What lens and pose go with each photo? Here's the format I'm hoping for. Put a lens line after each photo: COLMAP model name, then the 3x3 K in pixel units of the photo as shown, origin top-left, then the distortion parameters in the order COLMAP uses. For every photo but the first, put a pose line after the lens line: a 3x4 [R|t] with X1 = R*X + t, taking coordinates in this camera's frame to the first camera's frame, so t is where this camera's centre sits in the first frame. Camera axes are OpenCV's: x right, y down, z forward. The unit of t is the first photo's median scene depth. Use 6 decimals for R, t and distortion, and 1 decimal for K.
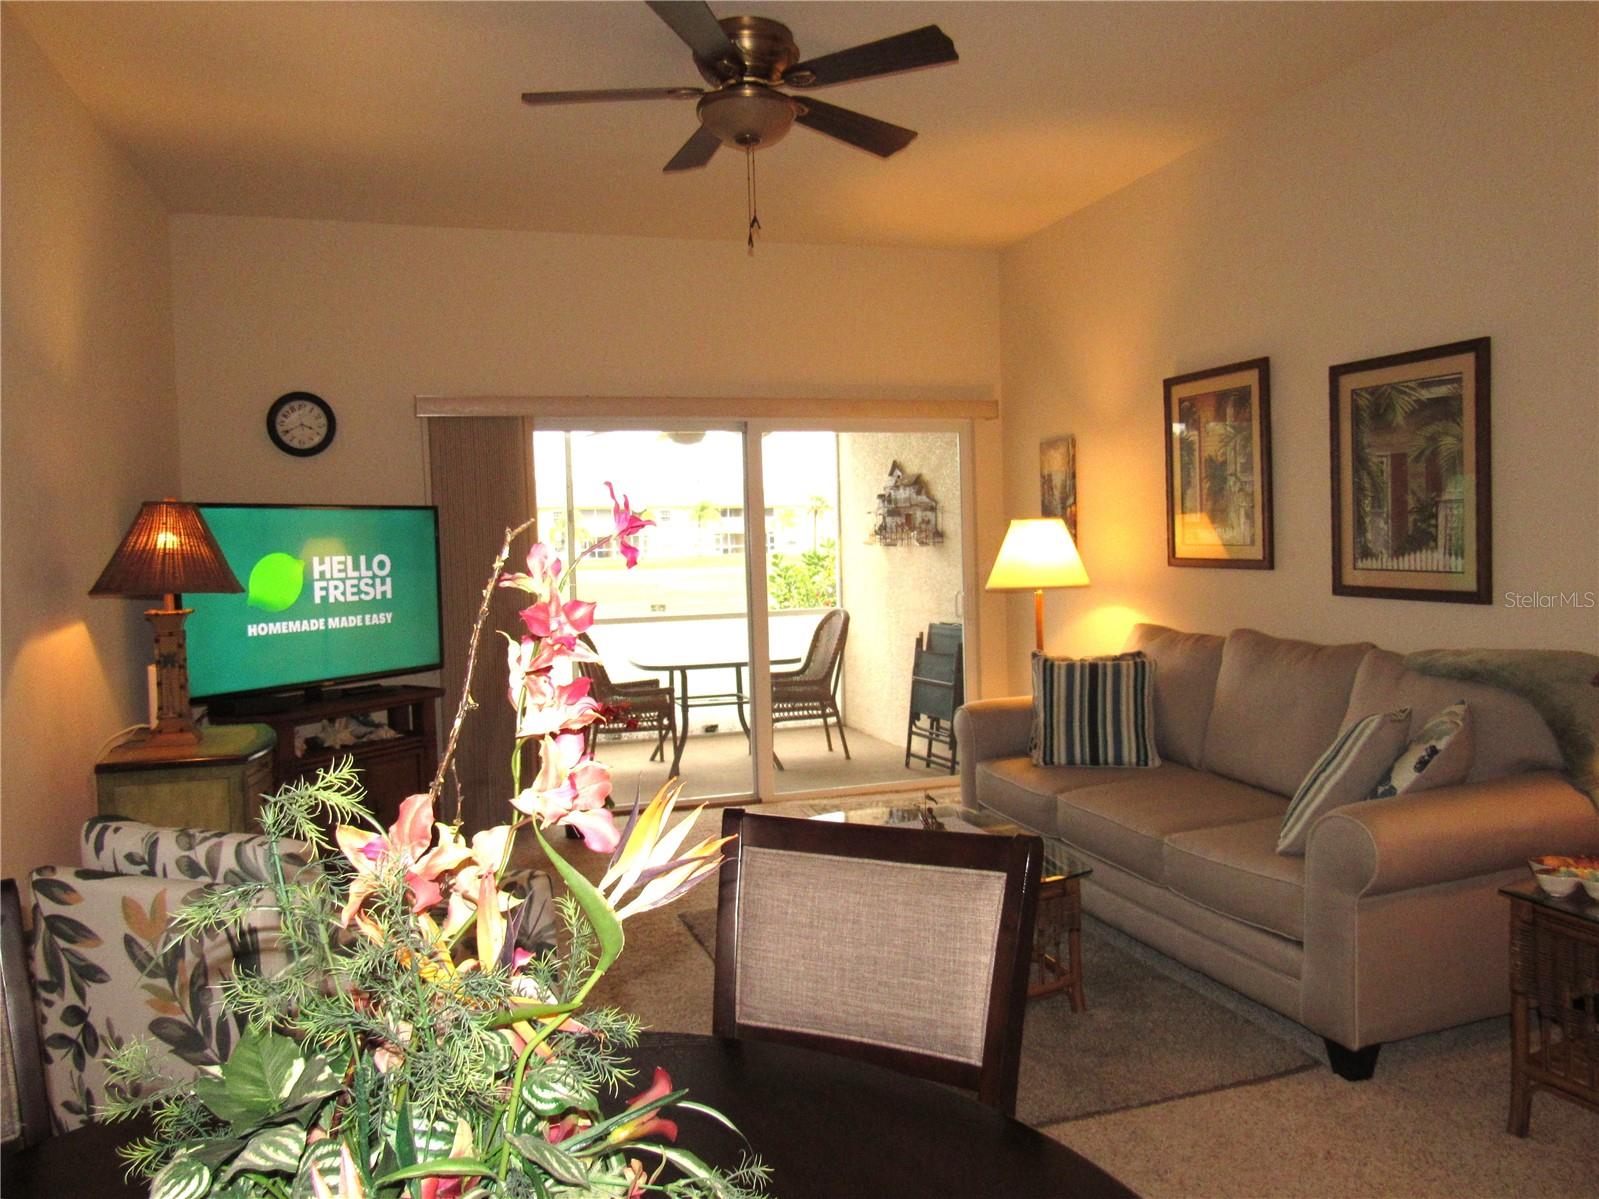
lens RADIAL K [[1176.1, 0, 802.8], [0, 1176.1, 599.8], [0, 0, 1]] dist [-0.027823, 0.001147]
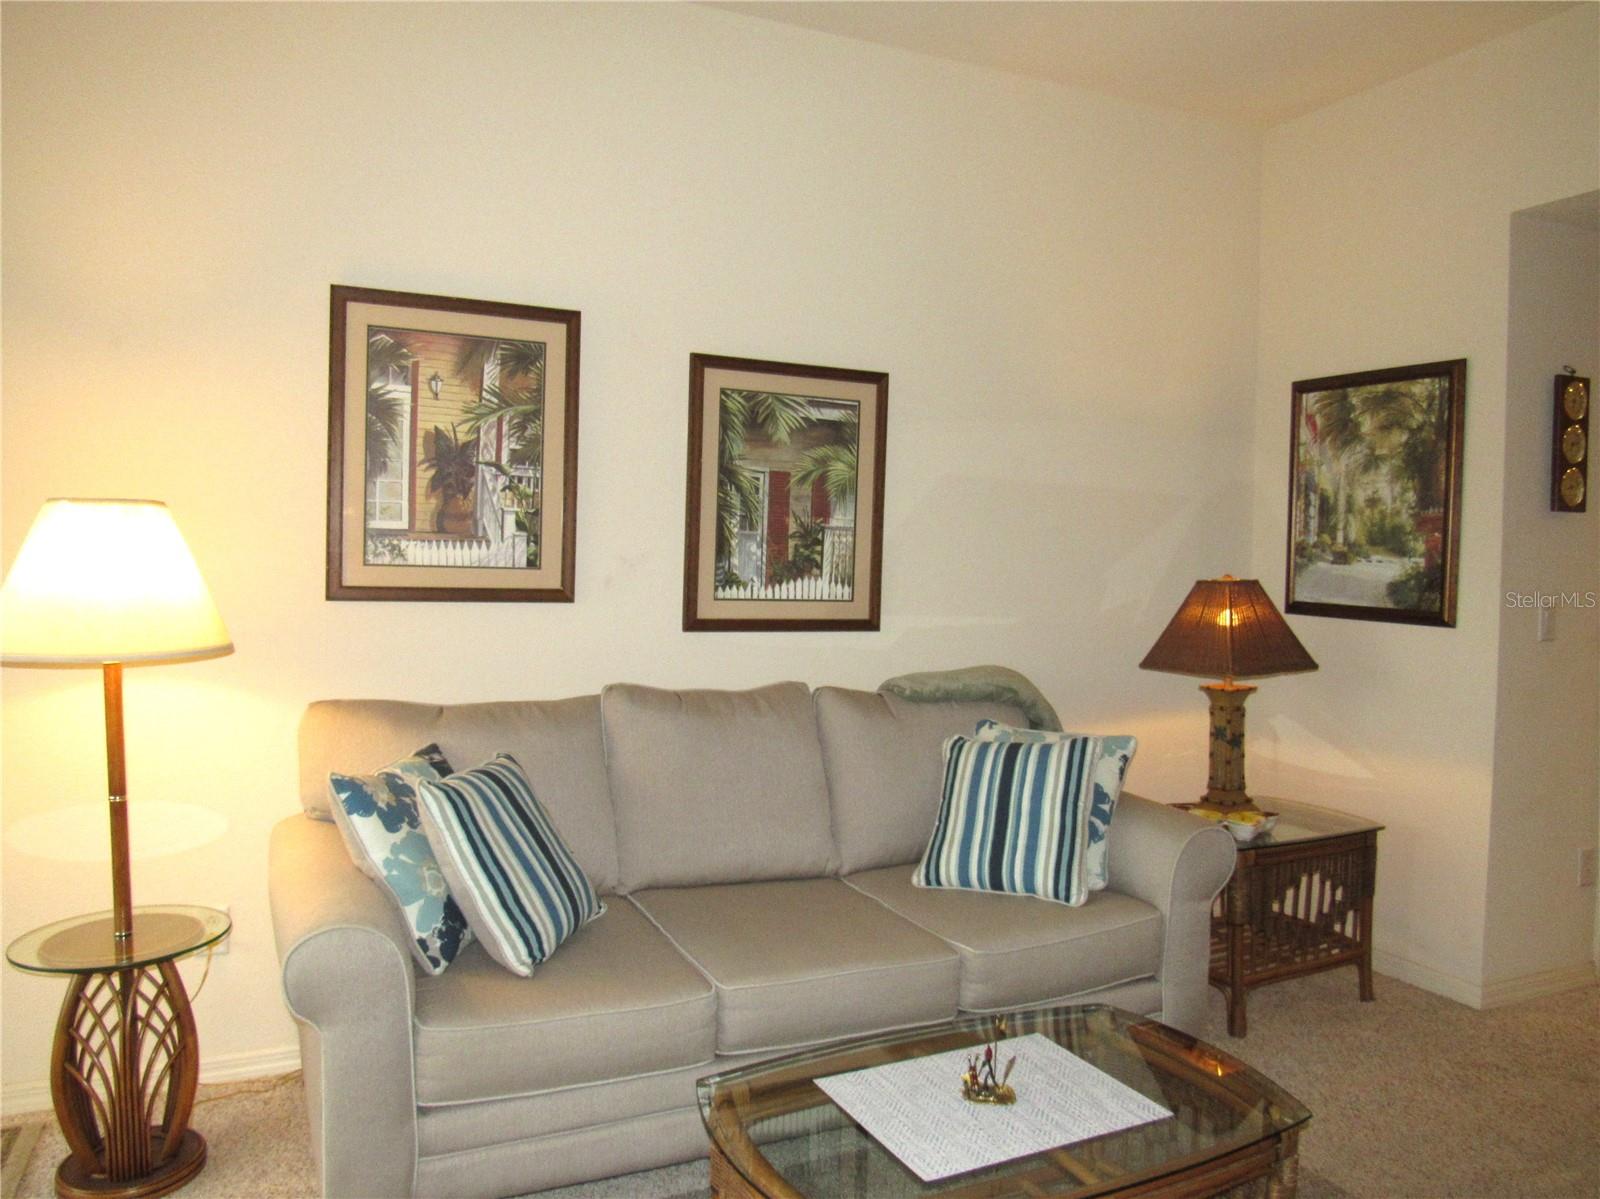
lens RADIAL K [[1176.9, 0, 803.3], [0, 1176.9, 599.8], [0, 0, 1]] dist [-0.027823, 0.001147]
pose [[-0.128236, -0.011333, 0.991679, -0.390942], [0.035508, 0.999241, 0.016011, -0.038269], [-0.991108, 0.037266, -0.127736, 1.070234]]
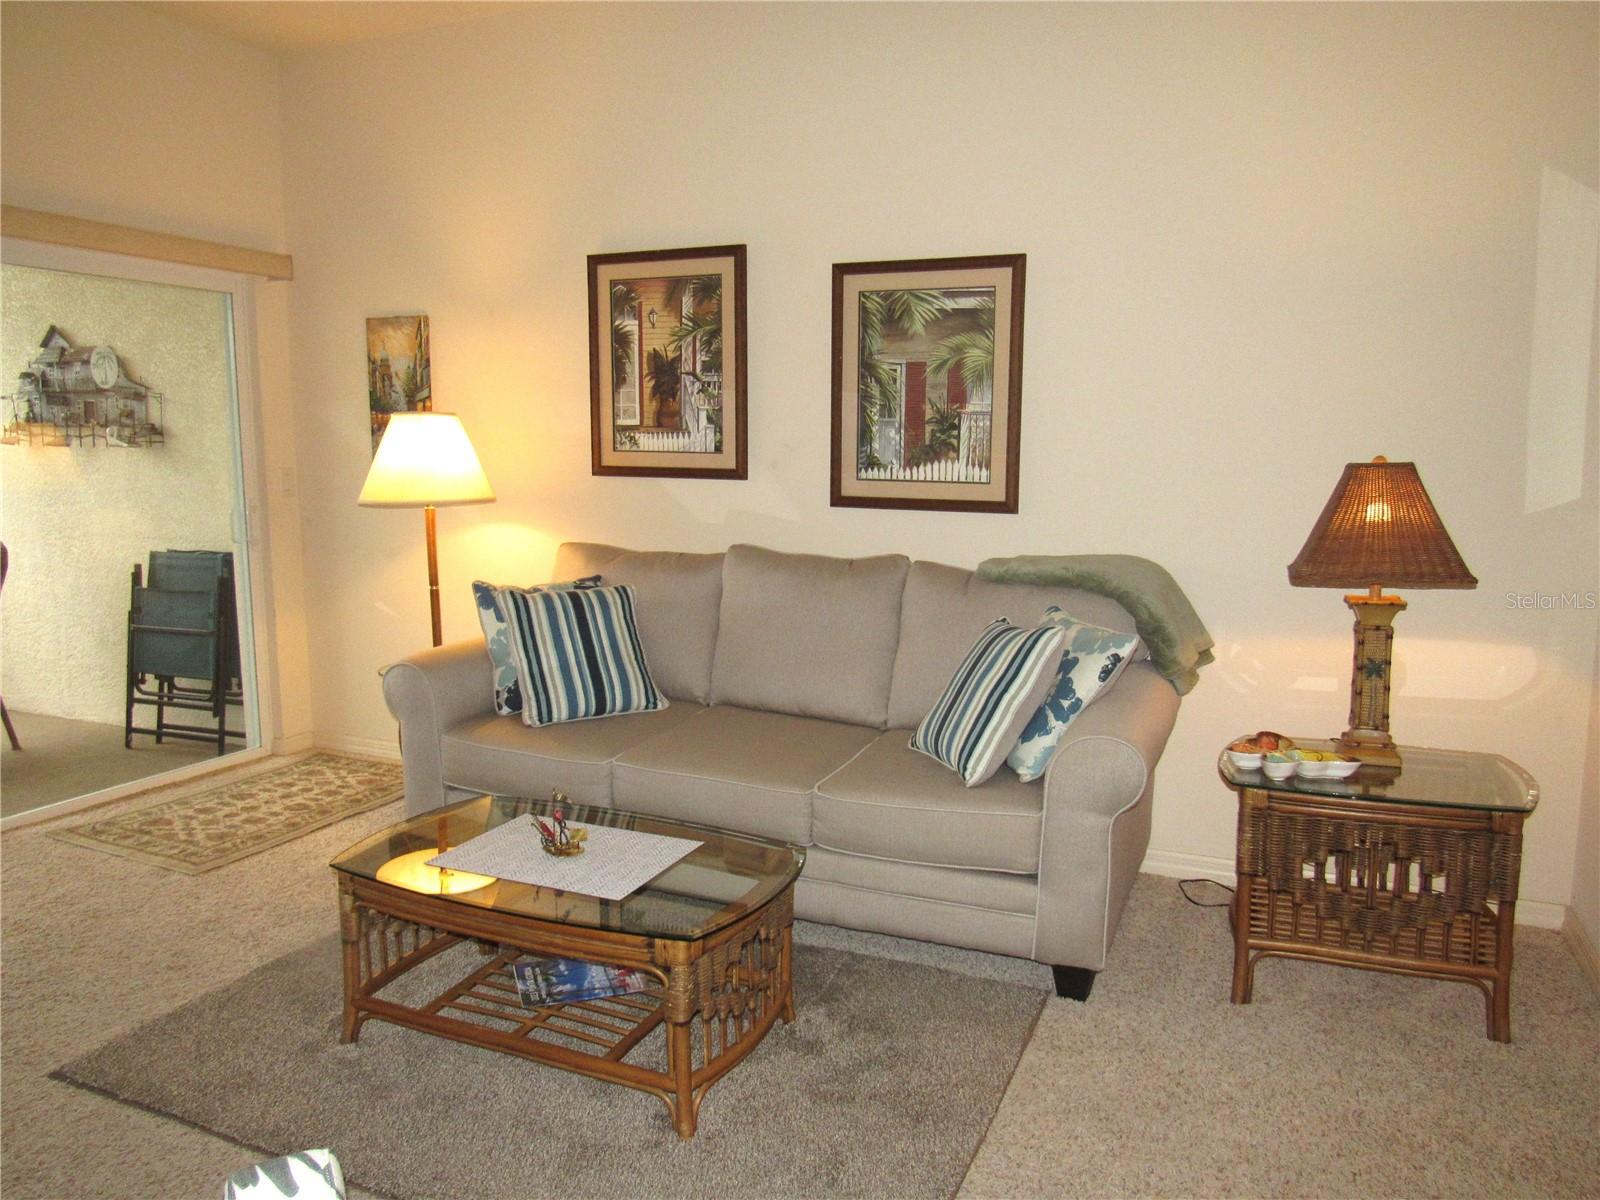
lens RADIAL K [[1131.4, 0, 806.6], [0, 1131.4, 603.3], [0, 0, 1]] dist [-0.028759, 0.001466]
pose [[0.667898, -0.072255, 0.740737, -0.267453], [0.013435, 0.996285, 0.085068, -0.004227], [-0.744131, -0.046865, 0.666387, 0.408649]]
